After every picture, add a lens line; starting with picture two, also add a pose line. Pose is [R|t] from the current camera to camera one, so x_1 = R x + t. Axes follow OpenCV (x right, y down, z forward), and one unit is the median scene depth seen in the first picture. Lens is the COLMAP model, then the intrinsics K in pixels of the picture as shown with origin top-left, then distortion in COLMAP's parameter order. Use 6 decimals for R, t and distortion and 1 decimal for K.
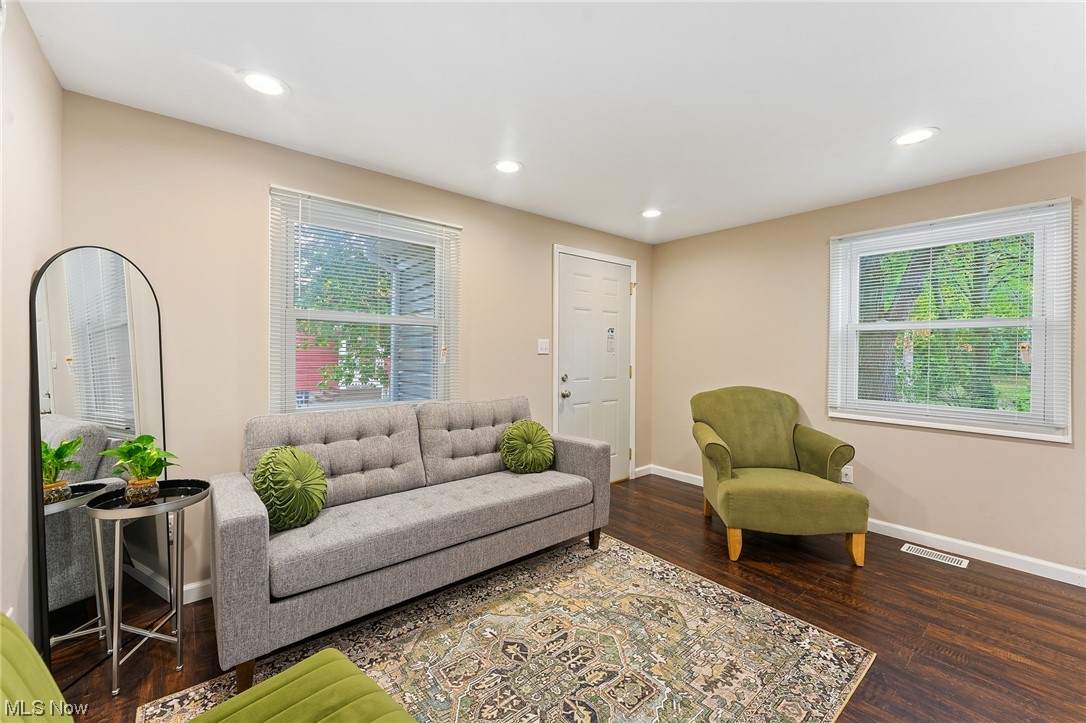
lens RADIAL K [[438.0, 0, 545.1], [0, 438.0, 359.5], [0, 0, 1]] dist [-0.000956, 0.000059]
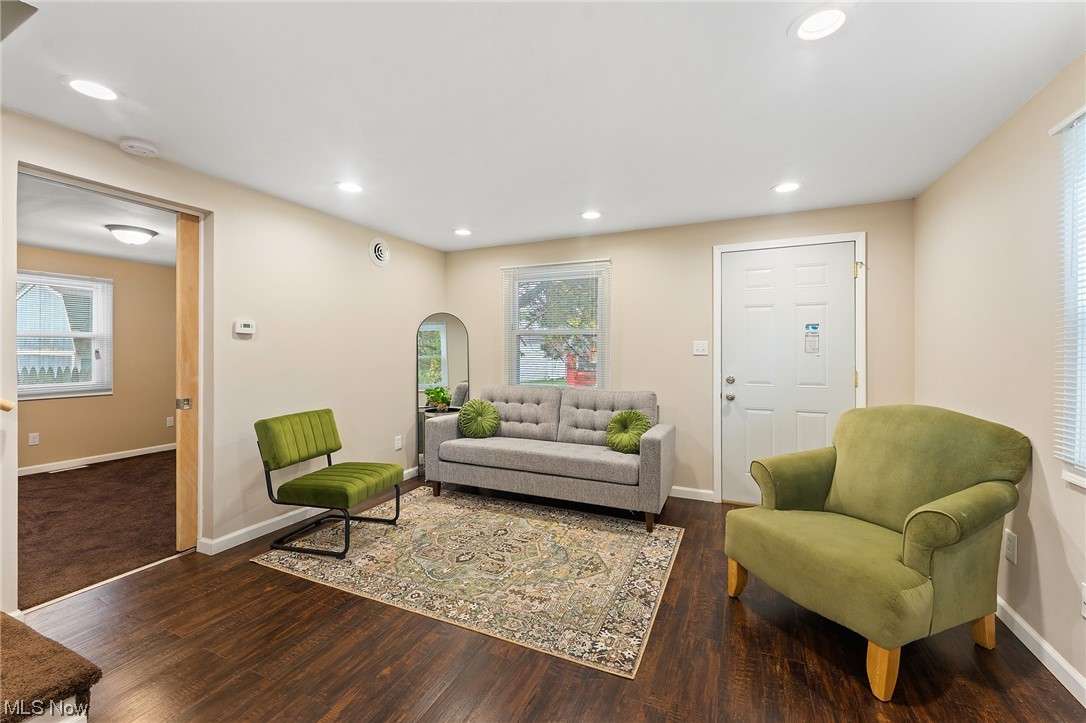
lens RADIAL K [[442.6, 0, 544.2], [0, 442.6, 348.8], [0, 0, 1]] dist [-0.001153, -0.000168]
pose [[0.428775, -0.008802, -0.903368, 1.209441], [-0.012480, 0.999799, -0.015665, -0.009493], [0.903325, 0.017991, 0.428579, 0.326462]]
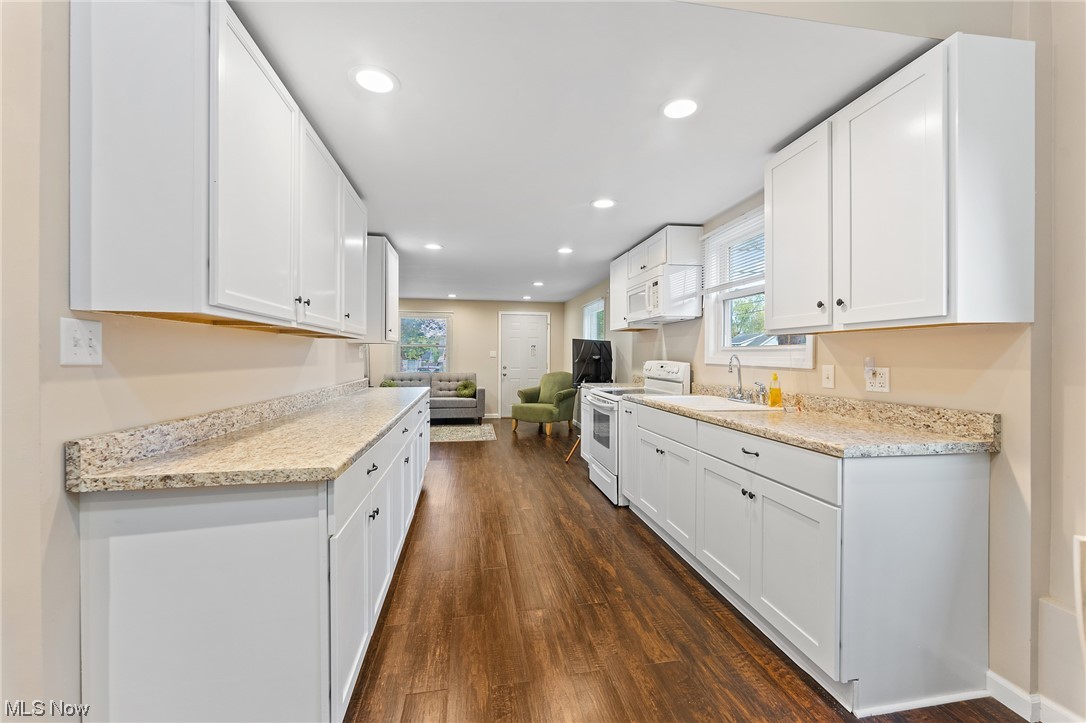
lens RADIAL K [[428.9, 0, 545.0], [0, 428.9, 360.1], [0, 0, 1]] dist [-0.001083, -0.000116]
pose [[0.859403, 0.004136, -0.511282, 2.275542], [-0.008604, 0.999943, -0.006374, 0.025843], [0.511226, 0.009877, 0.859390, -1.420261]]
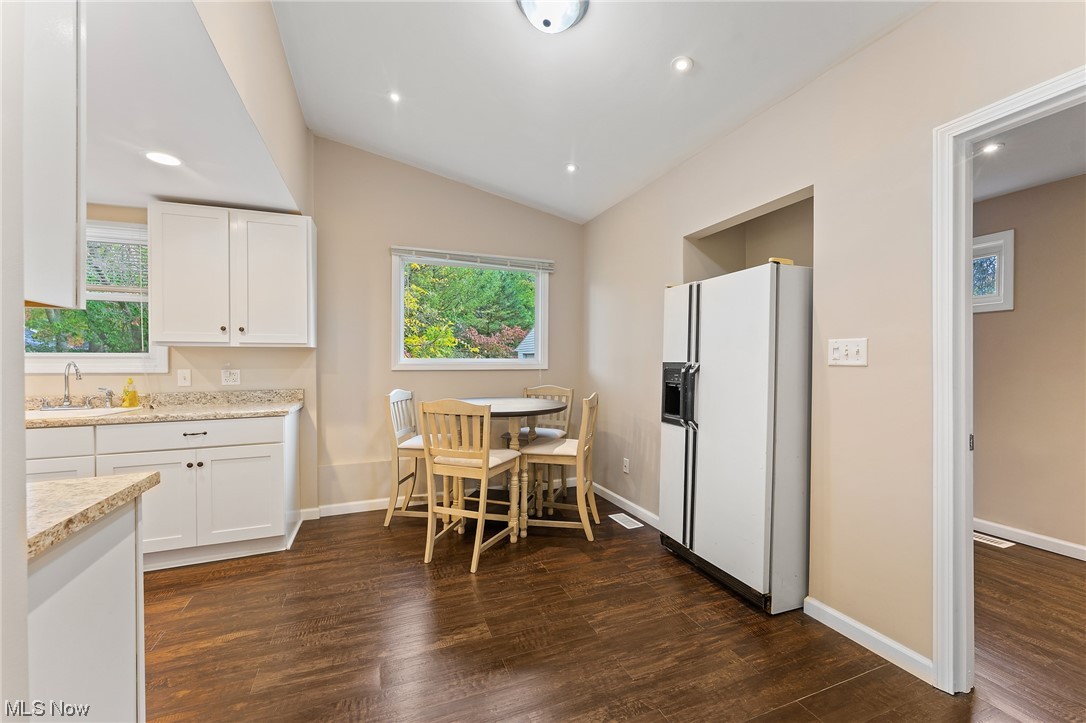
lens RADIAL K [[438.0, 0, 545.1], [0, 438.0, 359.5], [0, 0, 1]] dist [-0.000956, 0.000059]
pose [[0.330503, -0.001316, 0.943804, 1.399231], [0.021758, 0.999744, -0.006226, 0.027461], [-0.943554, 0.022593, 0.330447, -1.757821]]
